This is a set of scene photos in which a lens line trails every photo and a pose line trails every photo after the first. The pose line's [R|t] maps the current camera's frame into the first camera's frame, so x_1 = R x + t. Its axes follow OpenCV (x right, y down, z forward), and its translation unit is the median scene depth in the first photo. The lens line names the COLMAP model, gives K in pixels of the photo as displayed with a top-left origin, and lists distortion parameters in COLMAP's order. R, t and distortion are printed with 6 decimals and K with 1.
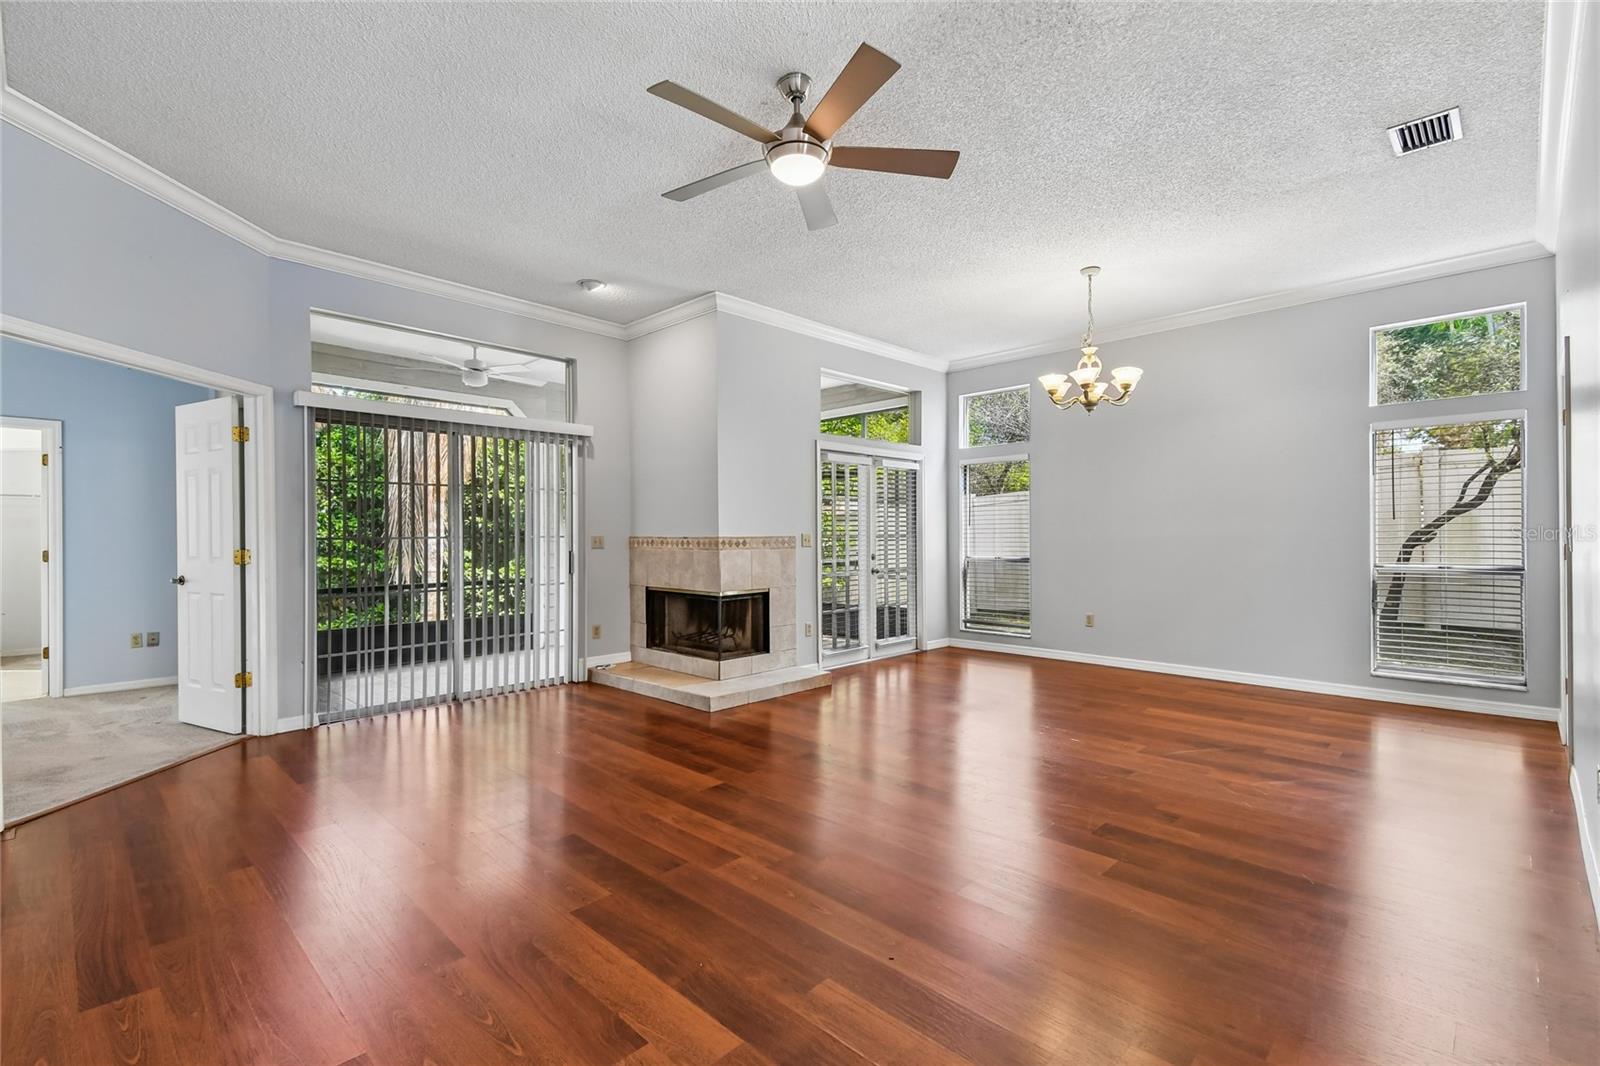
lens RADIAL K [[705.7, 0, 793.7], [0, 705.7, 521.3], [0, 0, 1]] dist [0.046725, -0.024729]
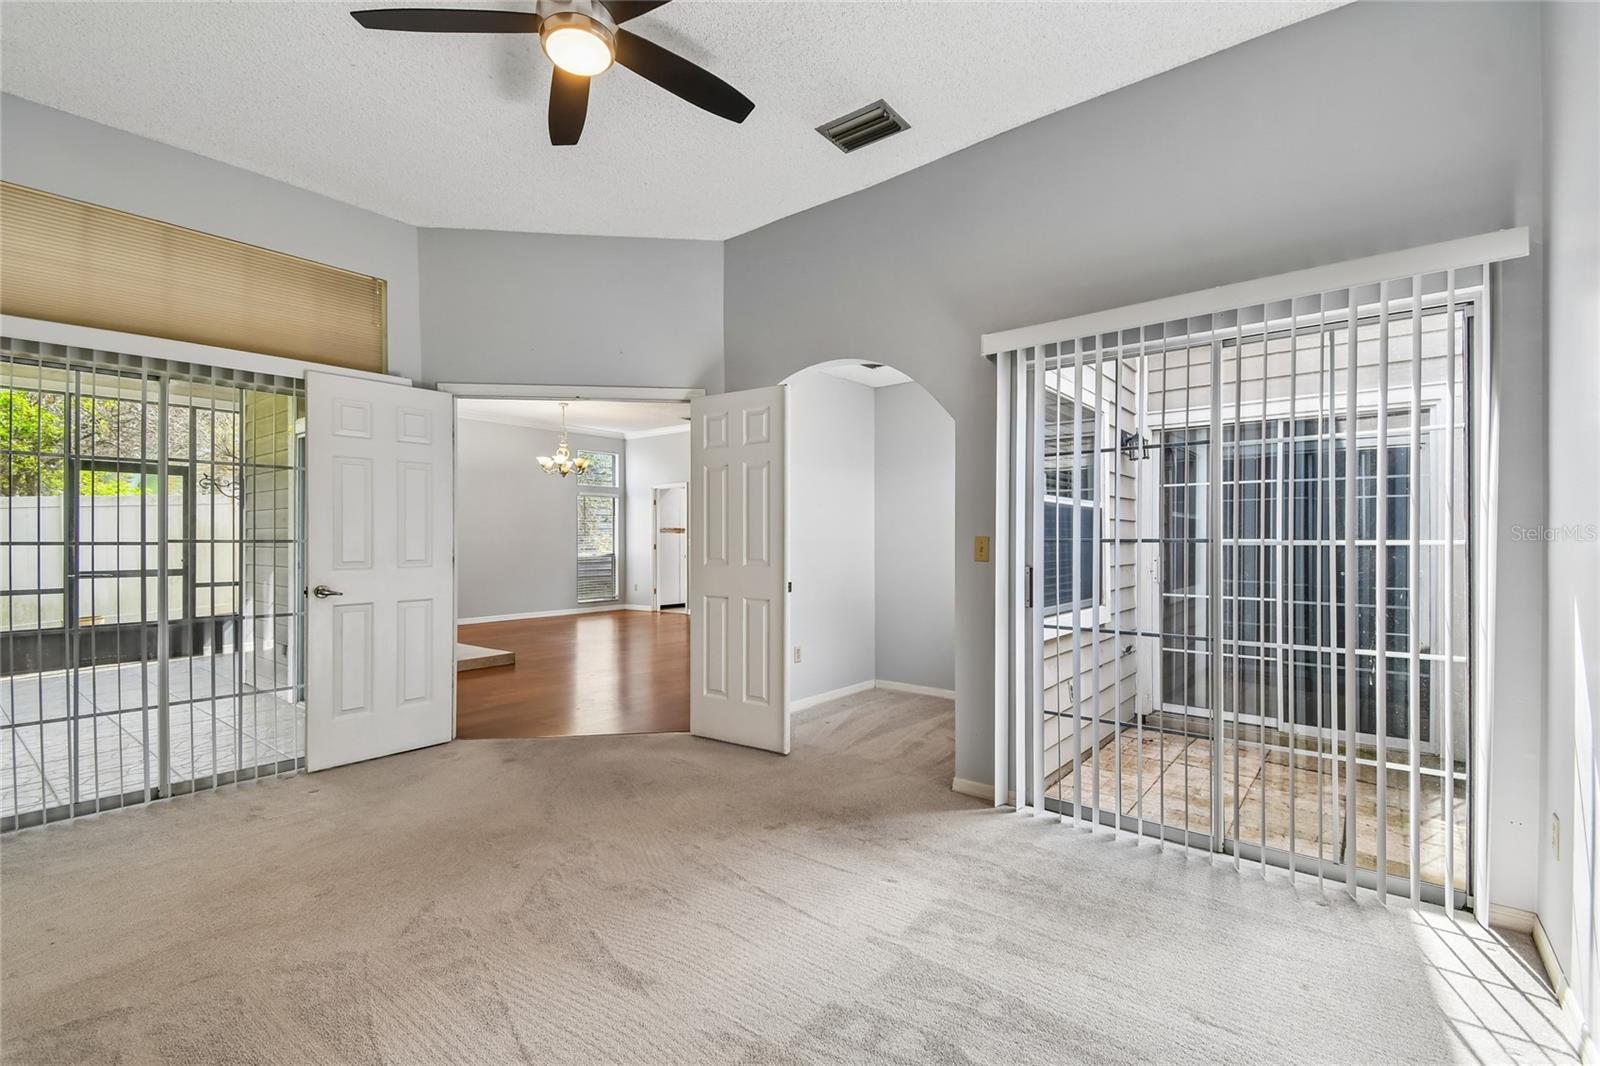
lens RADIAL K [[684.7, 0, 799.3], [0, 684.7, 537.8], [0, 0, 1]] dist [0.000789, -0.000161]
pose [[-0.109113, 0.013055, 0.993944, -2.724190], [-0.019450, 0.999694, -0.015266, 0.051076], [-0.993839, -0.020998, -0.108826, 0.993721]]
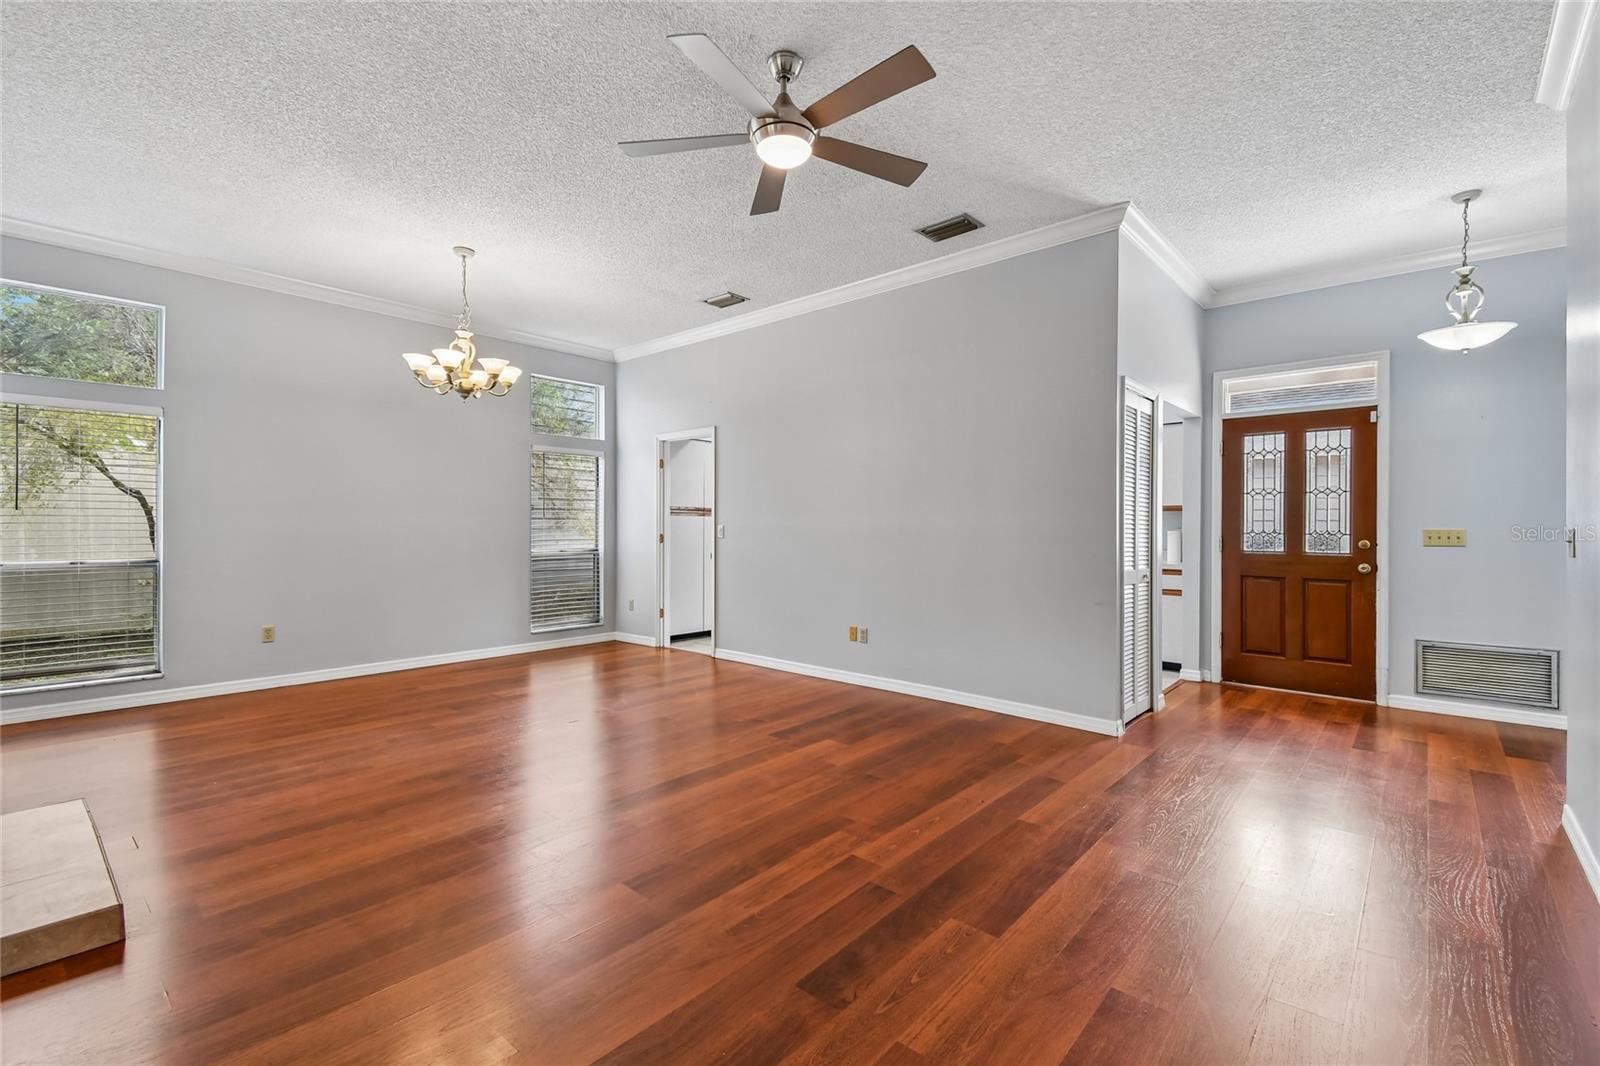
lens RADIAL K [[705.7, 0, 793.7], [0, 705.7, 521.3], [0, 0, 1]] dist [0.046725, -0.024729]
pose [[-0.059168, 0.014647, 0.998141, -1.003131], [-0.023427, 0.999597, -0.016057, 0.026563], [-0.997973, -0.024334, -0.058801, 1.090642]]
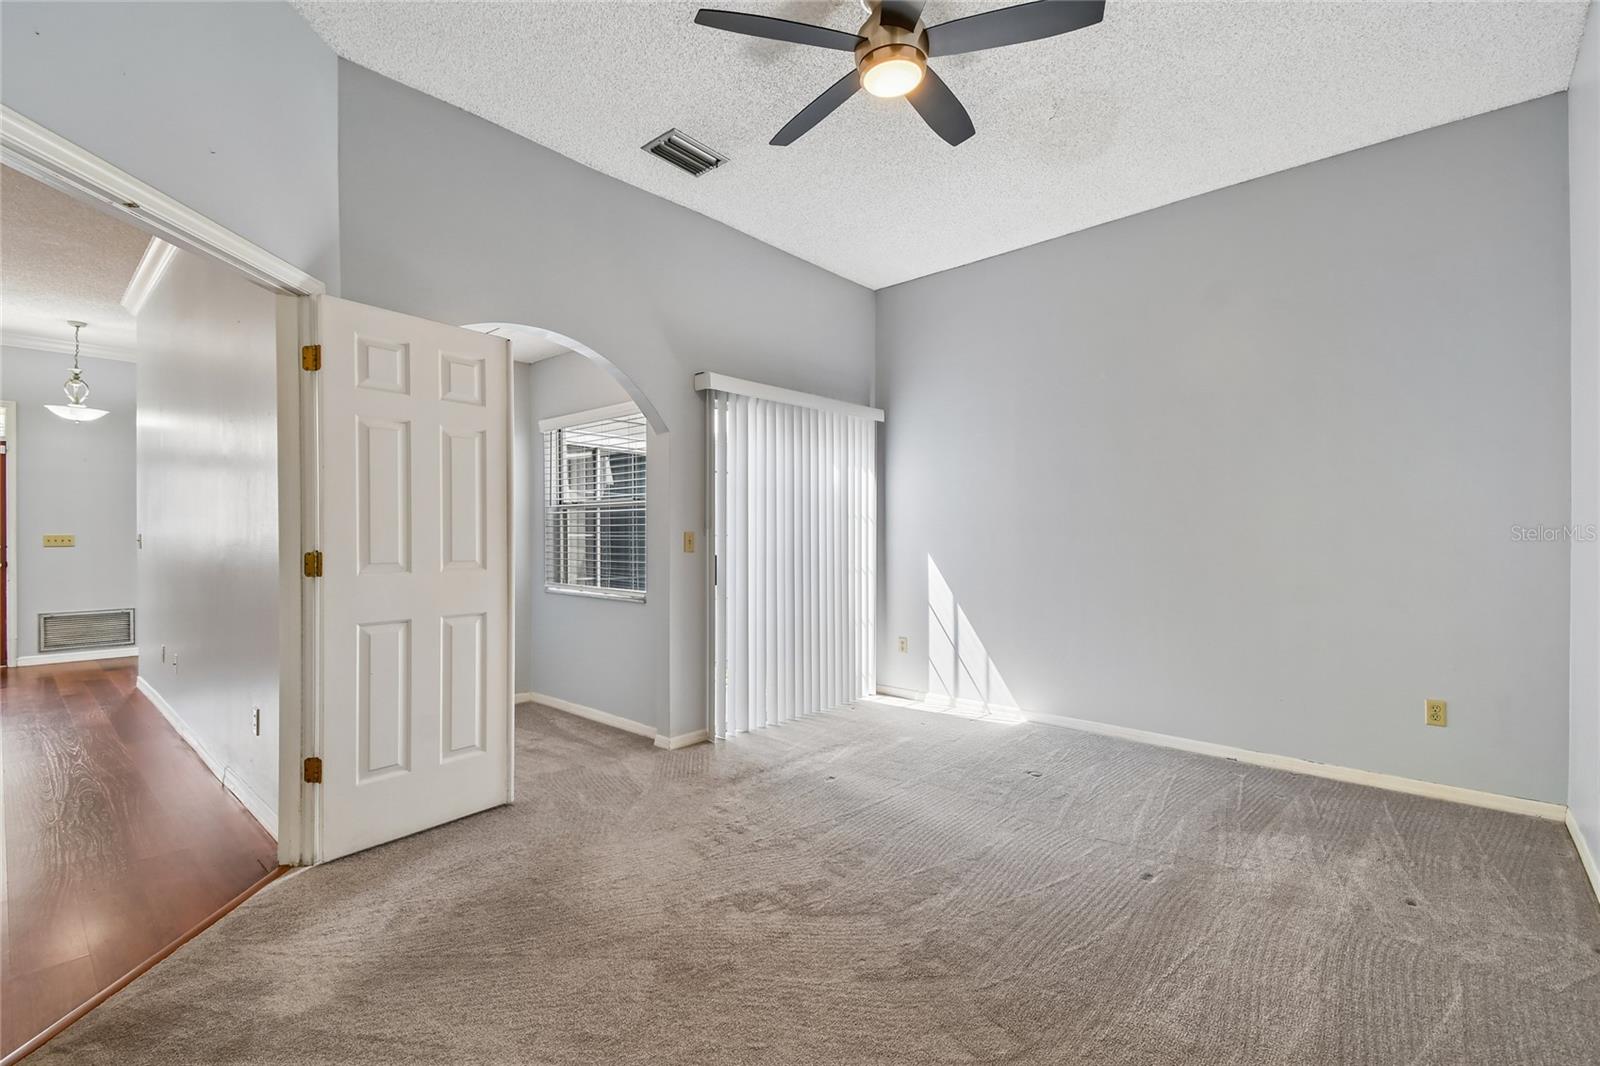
lens RADIAL K [[716.0, 0, 796.0], [0, 716.0, 541.8], [0, 0, 1]] dist [-0.003259, -0.001130]
pose [[-0.998523, 0.012152, -0.052948, -1.776284], [0.012718, 0.999865, -0.010365, 0.062691], [0.052815, -0.011023, -0.998543, 2.017949]]
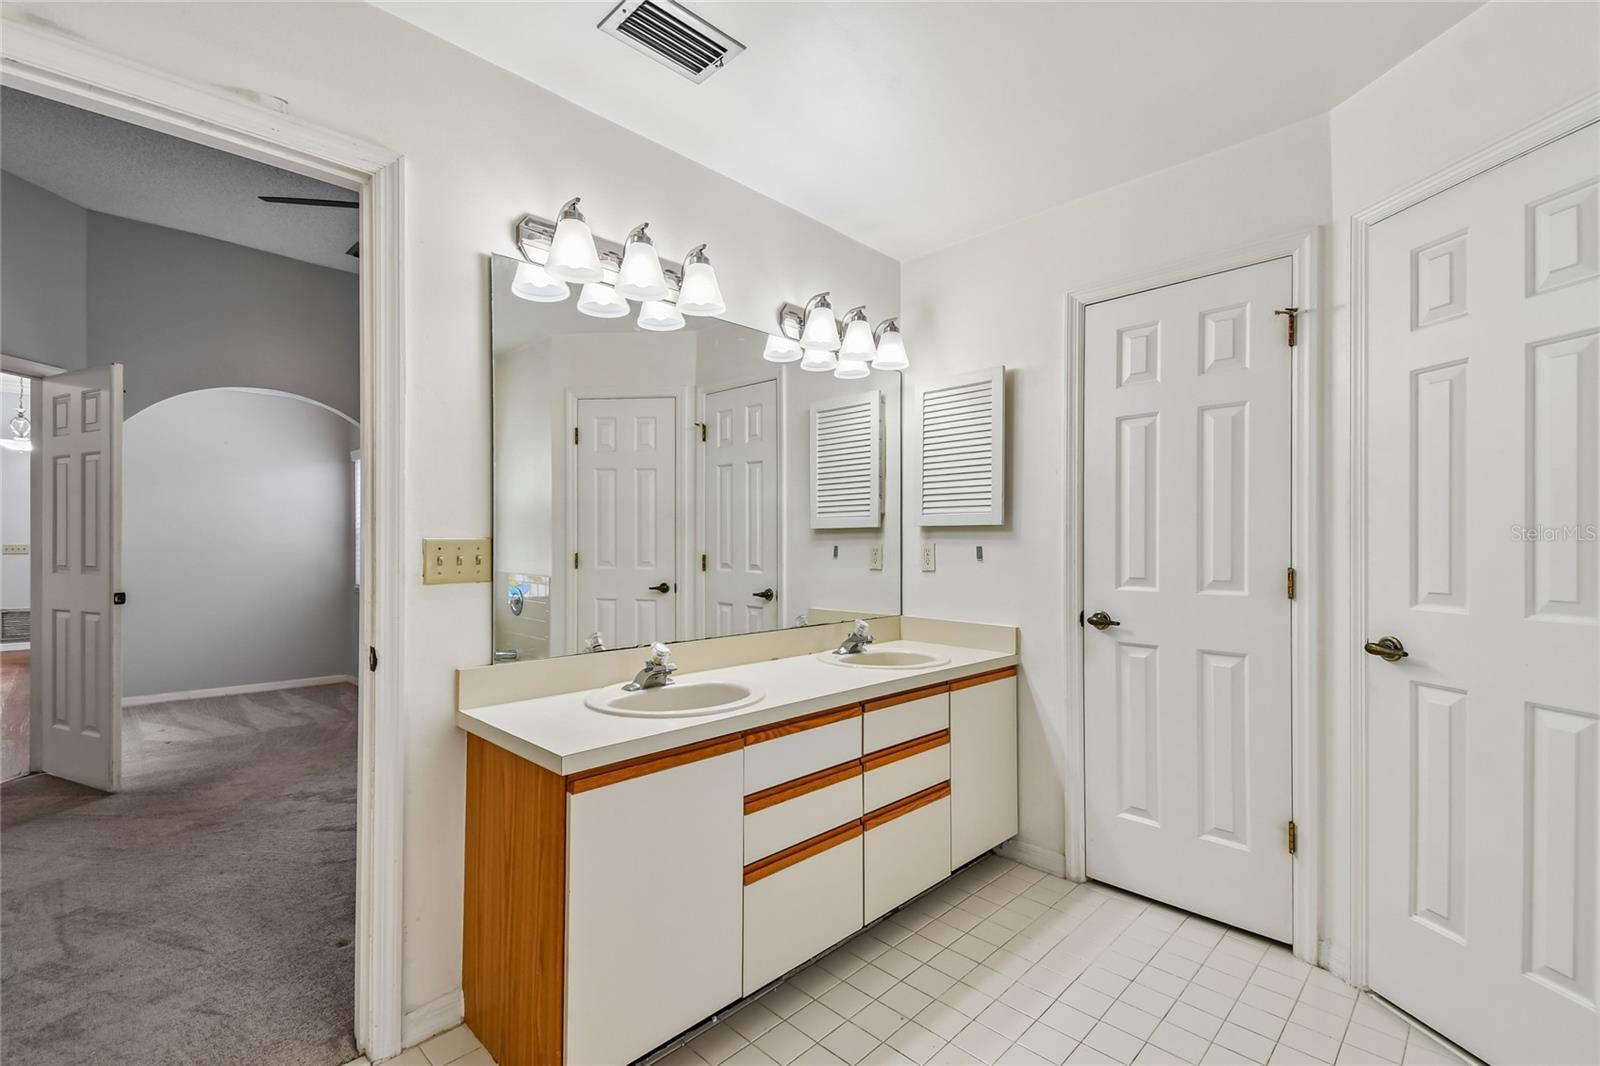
lens RADIAL K [[716.0, 0, 796.0], [0, 716.0, 541.8], [0, 0, 1]] dist [-0.003259, -0.001130]
pose [[-0.999880, 0.010581, -0.011283, -2.566330], [0.010813, 0.999729, -0.020639, 0.066849], [0.011062, -0.020759, -0.999723, 2.415643]]
